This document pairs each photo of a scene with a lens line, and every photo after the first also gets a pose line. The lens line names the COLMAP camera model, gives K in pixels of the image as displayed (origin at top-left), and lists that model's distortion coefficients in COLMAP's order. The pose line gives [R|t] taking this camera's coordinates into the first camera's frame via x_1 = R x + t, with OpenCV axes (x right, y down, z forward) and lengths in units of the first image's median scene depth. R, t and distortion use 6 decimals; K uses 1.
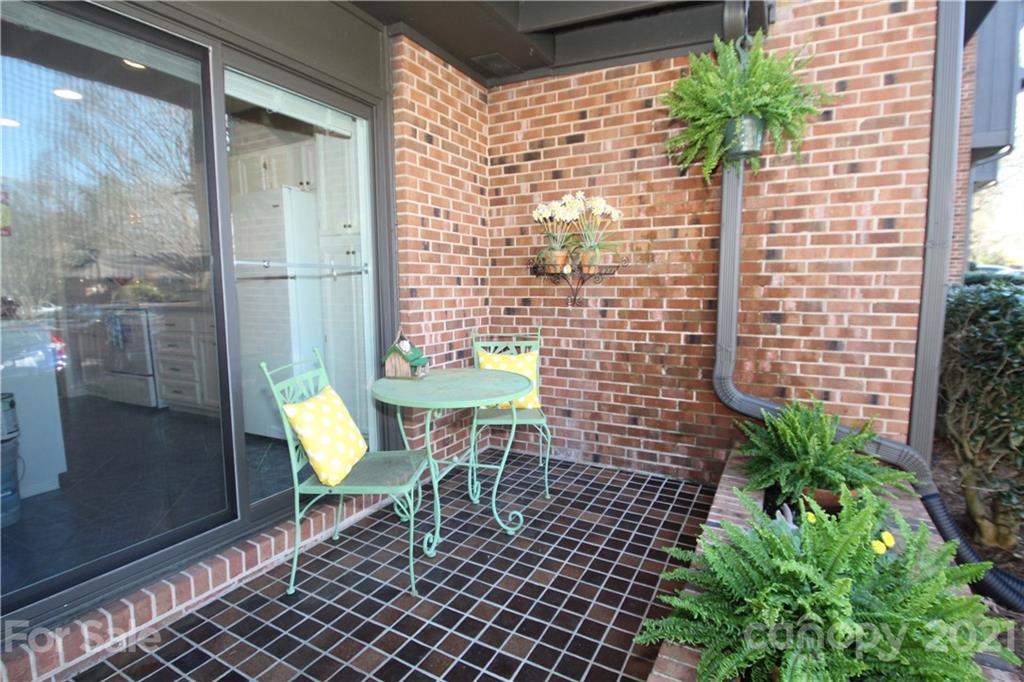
lens RADIAL K [[503.8, 0, 510.7], [0, 503.8, 343.3], [0, 0, 1]] dist [-0.013609, -0.009160]
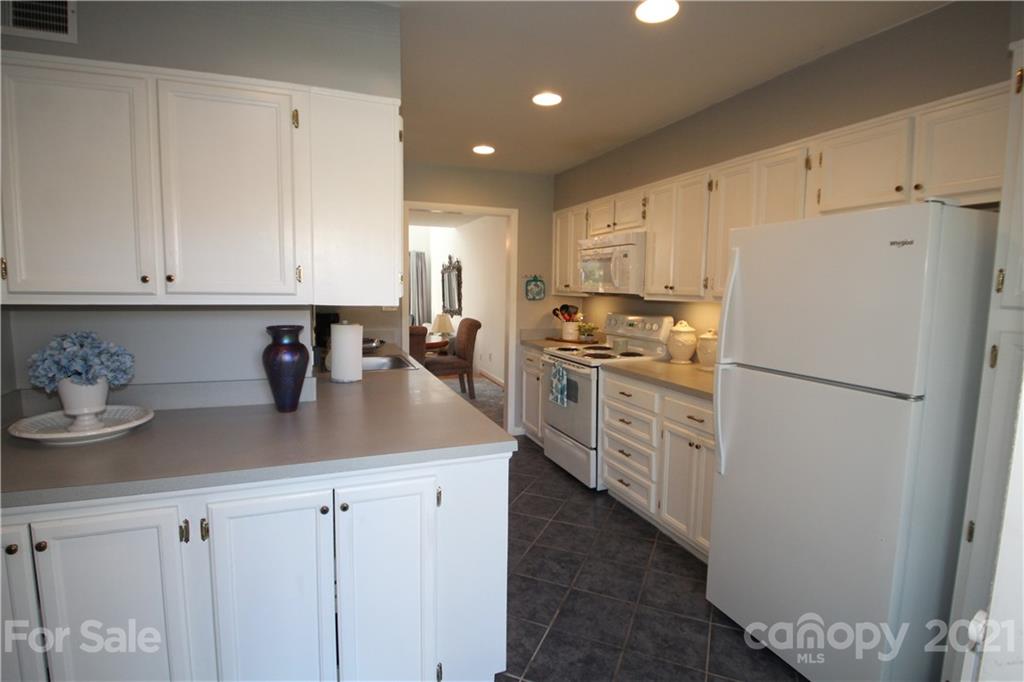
lens RADIAL K [[503.8, 0, 513.3], [0, 503.8, 332.6], [0, 0, 1]] dist [-0.013609, -0.009160]
pose [[0.755092, 0.080288, -0.650684, -0.327183], [-0.094917, 0.995404, 0.012676, -0.123636], [0.648711, 0.052190, 0.759243, 0.313509]]
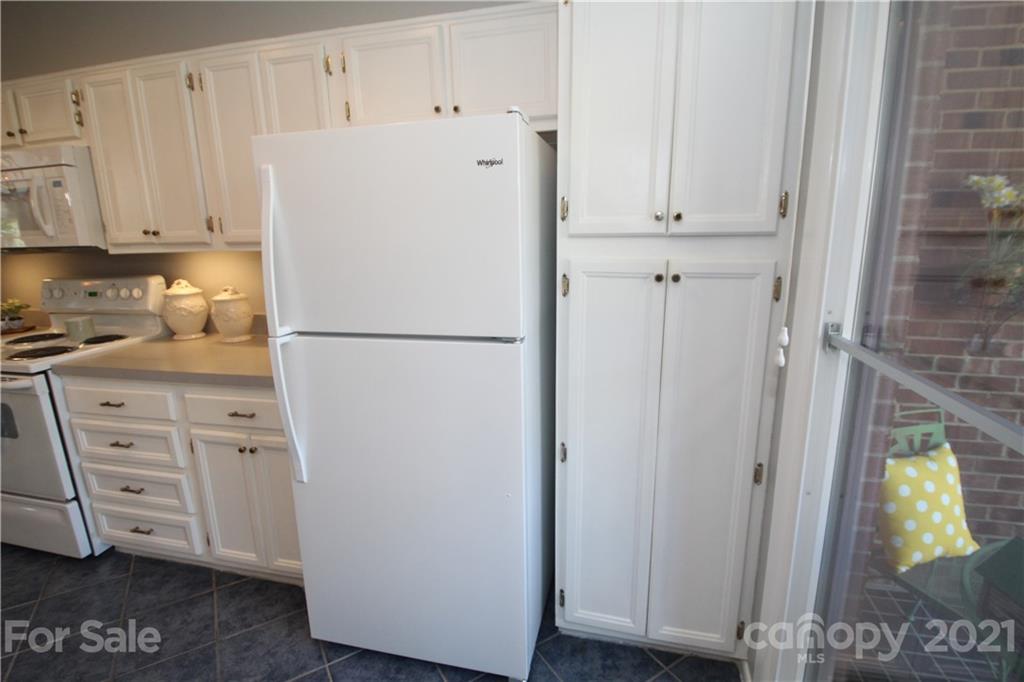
lens RADIAL K [[503.8, 0, 518.1], [0, 503.8, 343.4], [0, 0, 1]] dist [-0.013609, -0.009160]
pose [[0.970803, -0.059308, 0.232431, -0.414636], [0.035548, 0.993825, 0.105113, -0.132331], [-0.237230, -0.093782, 0.966916, 0.454930]]
